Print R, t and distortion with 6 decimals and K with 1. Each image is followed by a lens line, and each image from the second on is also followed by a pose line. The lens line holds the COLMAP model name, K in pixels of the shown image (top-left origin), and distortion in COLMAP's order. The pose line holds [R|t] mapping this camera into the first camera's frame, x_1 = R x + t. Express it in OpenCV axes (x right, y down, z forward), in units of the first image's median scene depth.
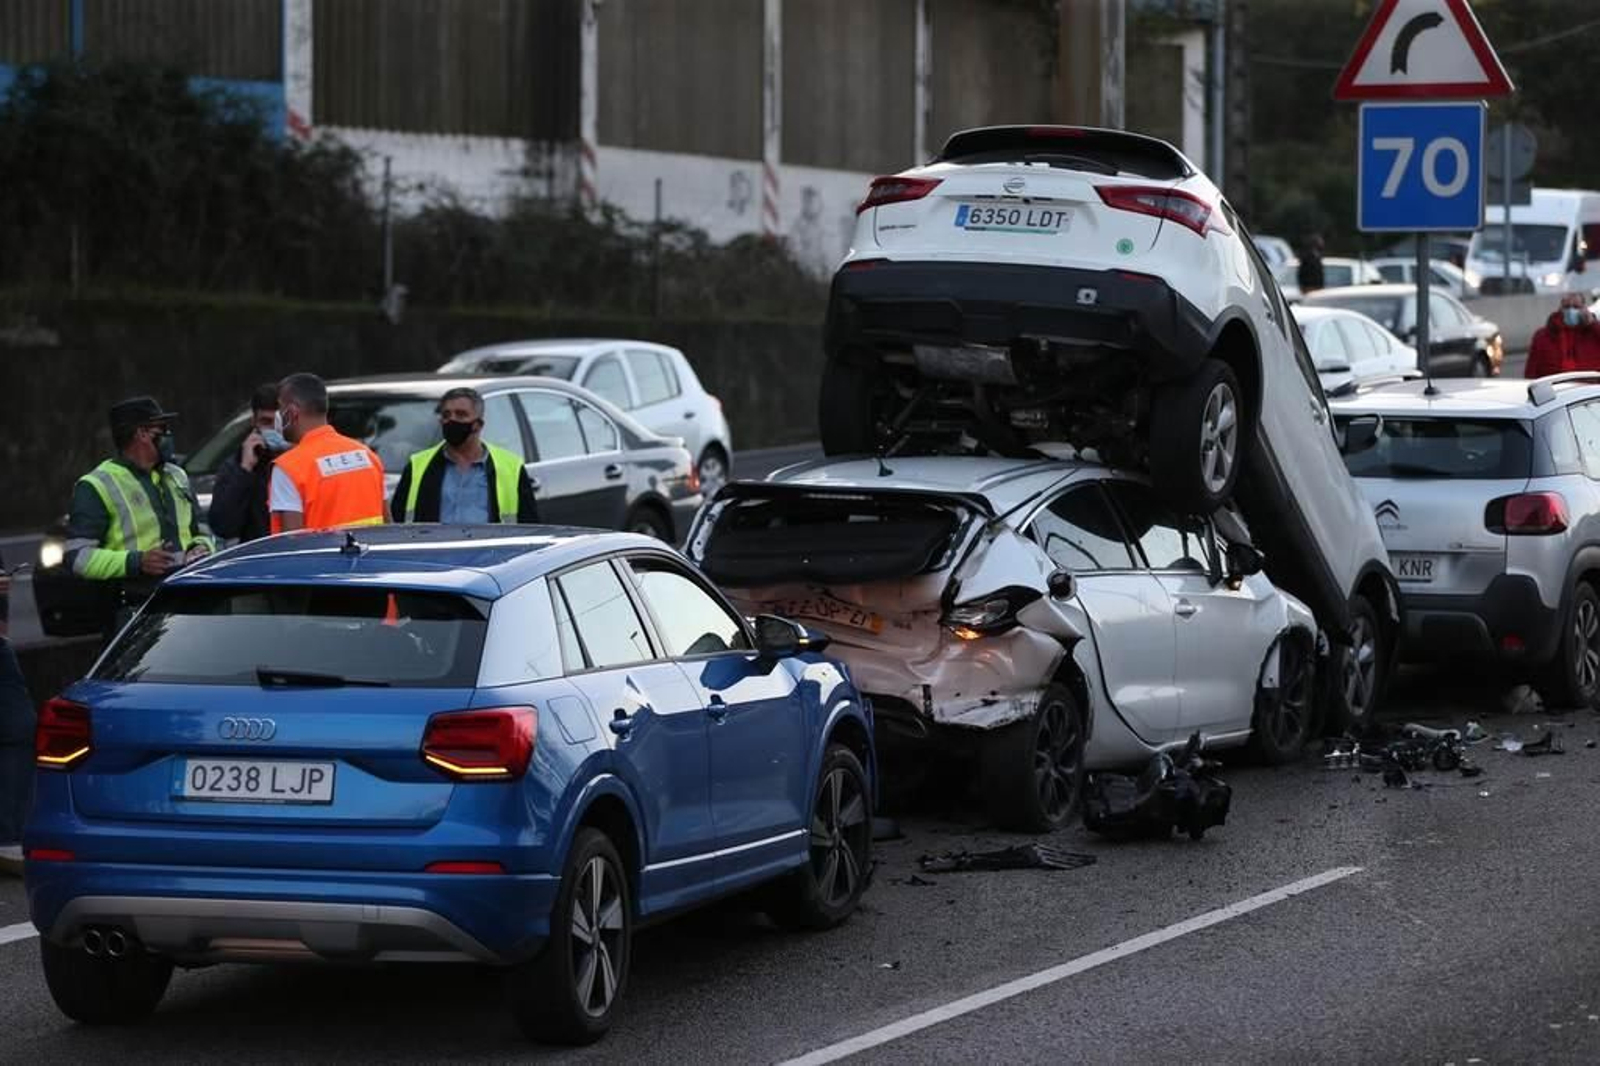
lens RADIAL K [[5412.8, 0, 800.0], [0, 5412.8, 533.0], [0, 0, 1]] dist [0.096579, 0.853817]
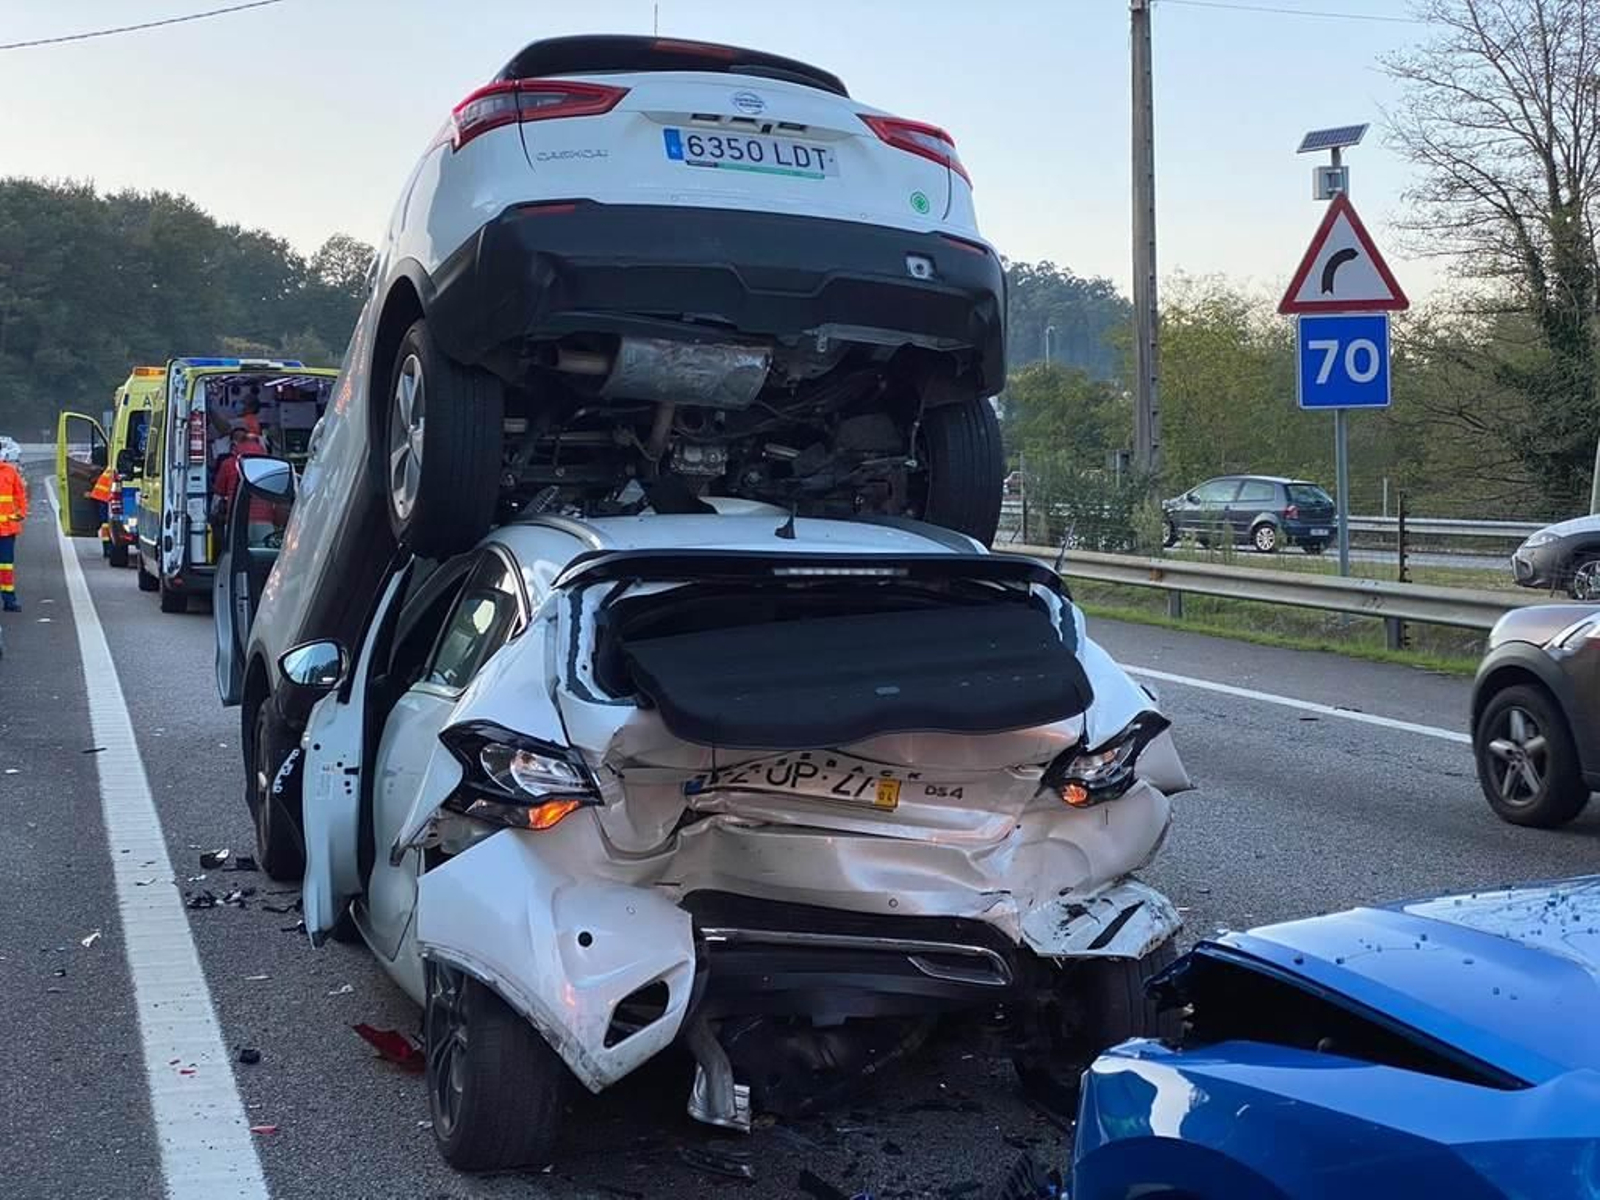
lens RADIAL K [[2408.2, 0, 800.0], [0, 2408.2, 600.0], [0, 0, 1]] dist [0.000675, 0.544614]
pose [[0.734336, -0.031296, 0.678064, -0.155274], [0.035160, 0.999349, 0.008047, -0.005604], [-0.677875, 0.017932, 0.734959, 0.769346]]
